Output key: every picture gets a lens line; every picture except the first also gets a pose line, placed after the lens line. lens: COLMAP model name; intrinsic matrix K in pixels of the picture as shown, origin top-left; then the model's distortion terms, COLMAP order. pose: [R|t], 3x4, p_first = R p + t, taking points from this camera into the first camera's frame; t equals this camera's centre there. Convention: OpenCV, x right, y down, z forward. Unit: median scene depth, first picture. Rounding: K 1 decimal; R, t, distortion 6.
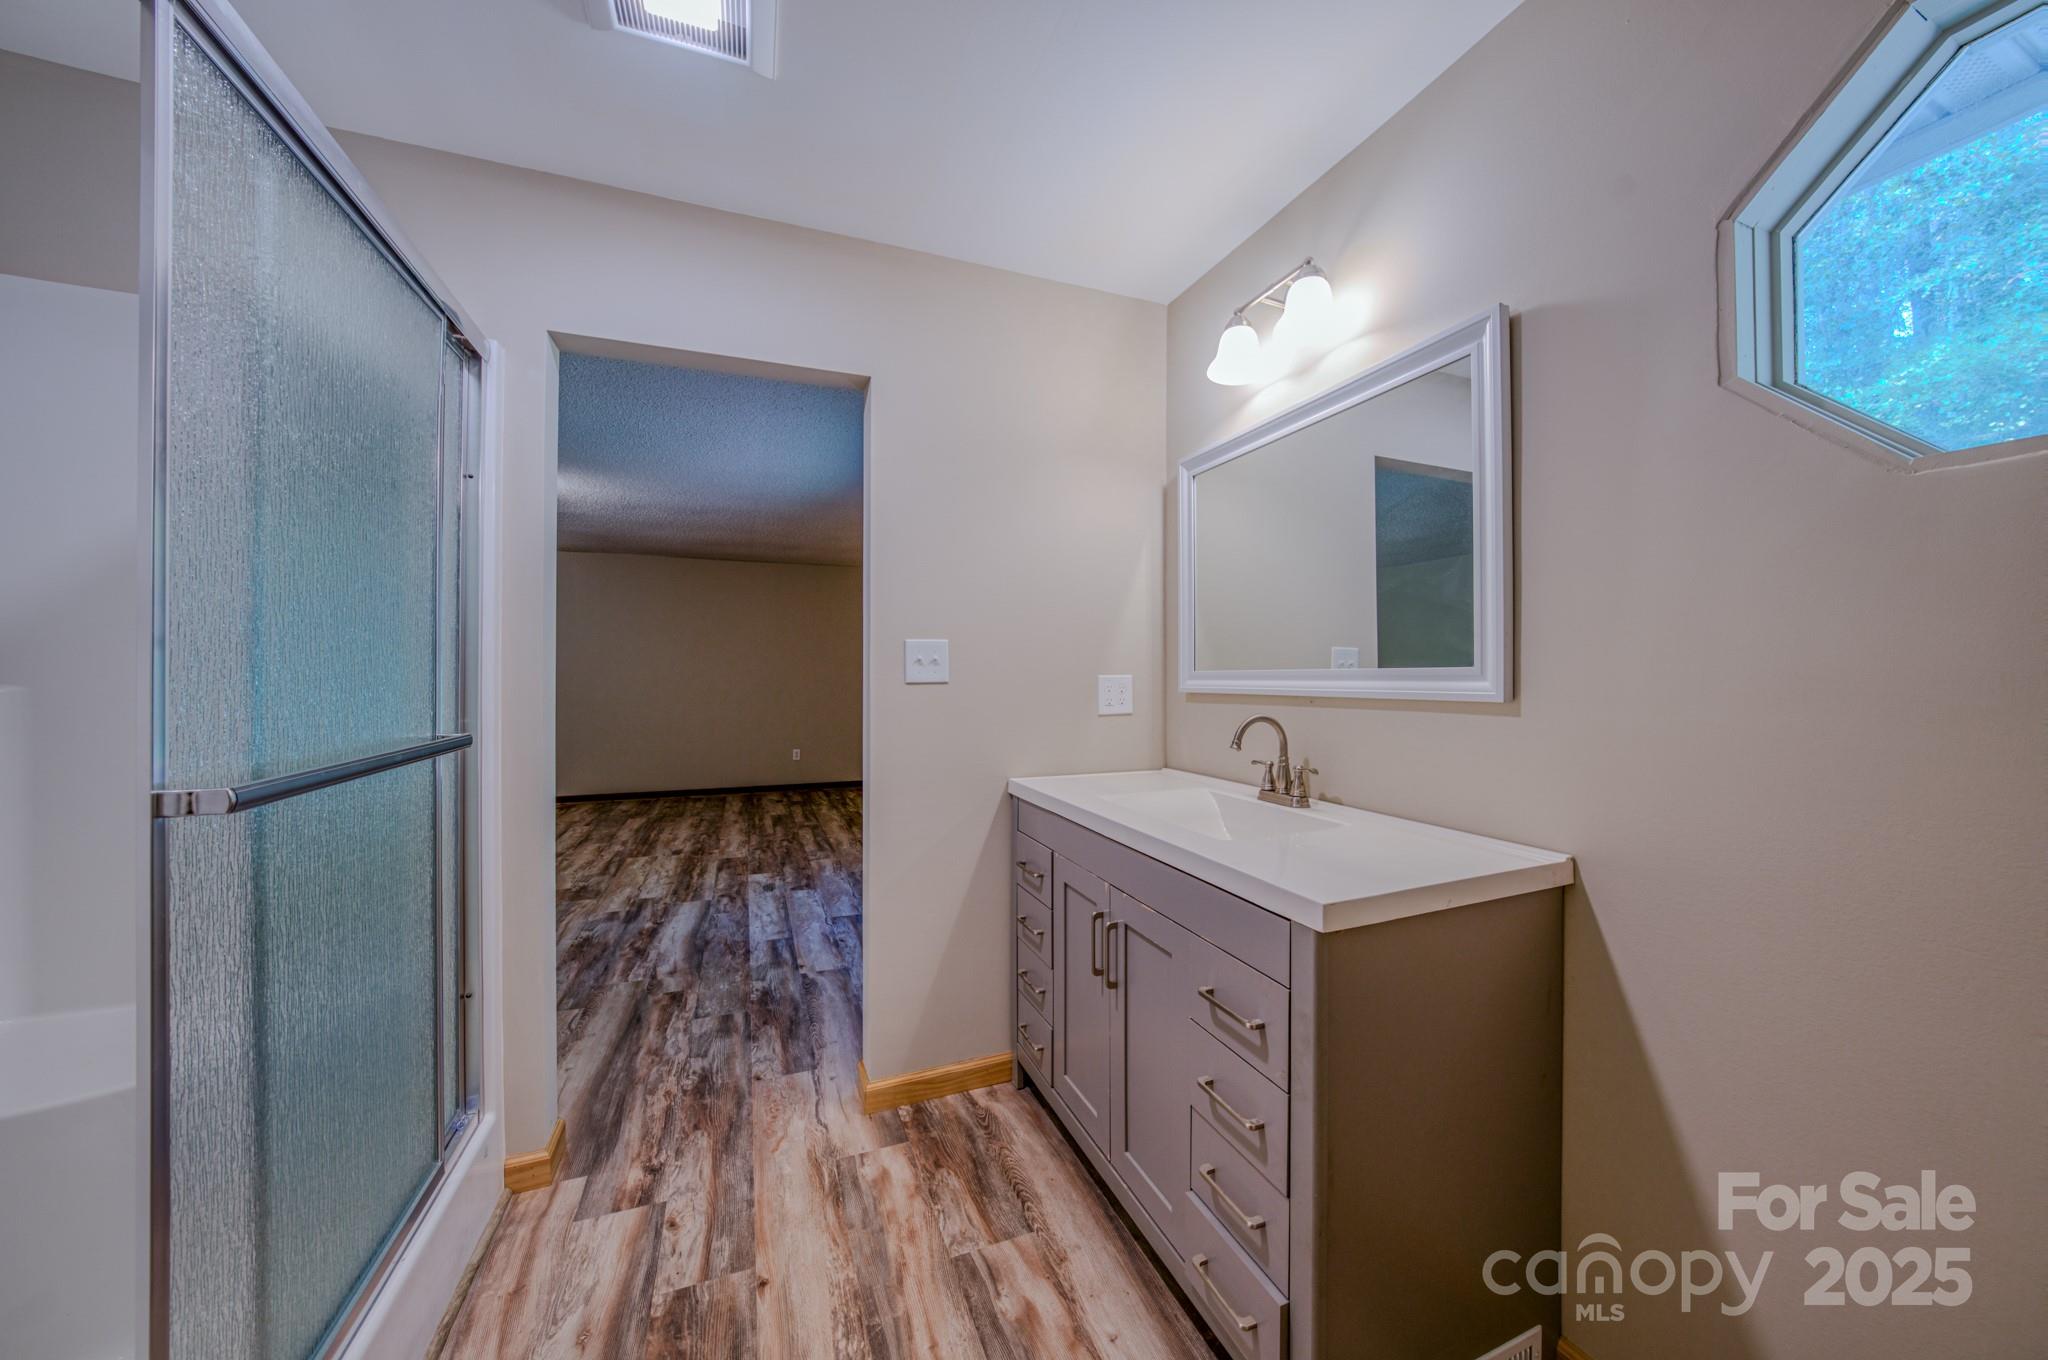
lens RADIAL K [[708.2, 0, 1023.0], [0, 708.2, 674.2], [0, 0, 1]] dist [-0.023130, 0.004829]
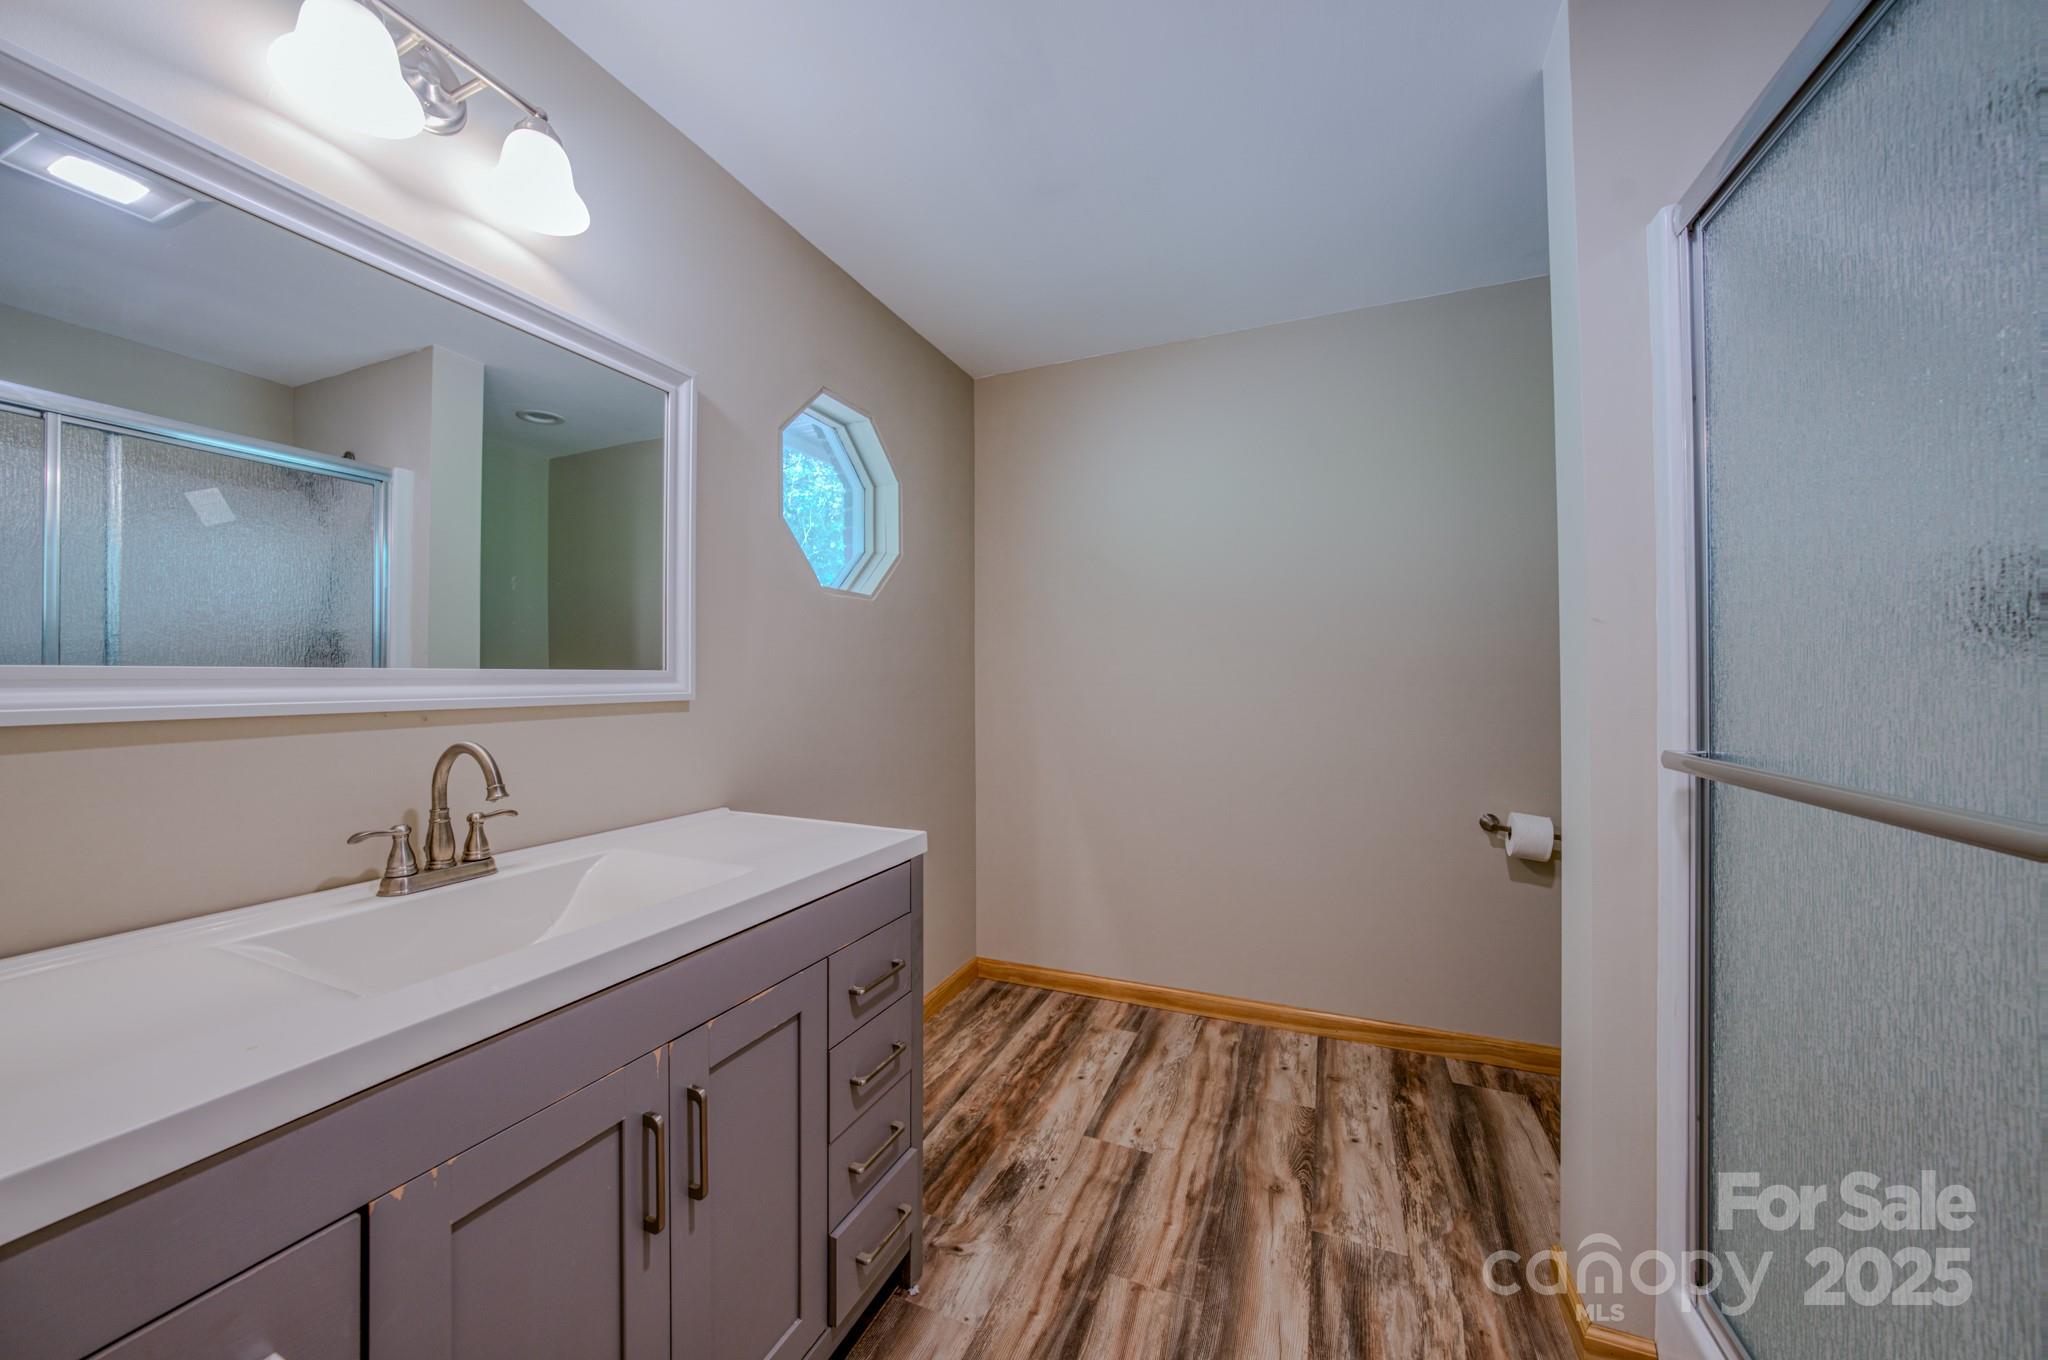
lens RADIAL K [[708.2, 0, 1023.0], [0, 708.2, 674.2], [0, 0, 1]] dist [-0.023130, 0.004829]
pose [[-0.709152, 0.006207, 0.705028, -0.553757], [-0.000901, 0.999952, -0.009710, 0.005757], [-0.705055, -0.007521, -0.709113, 1.386760]]
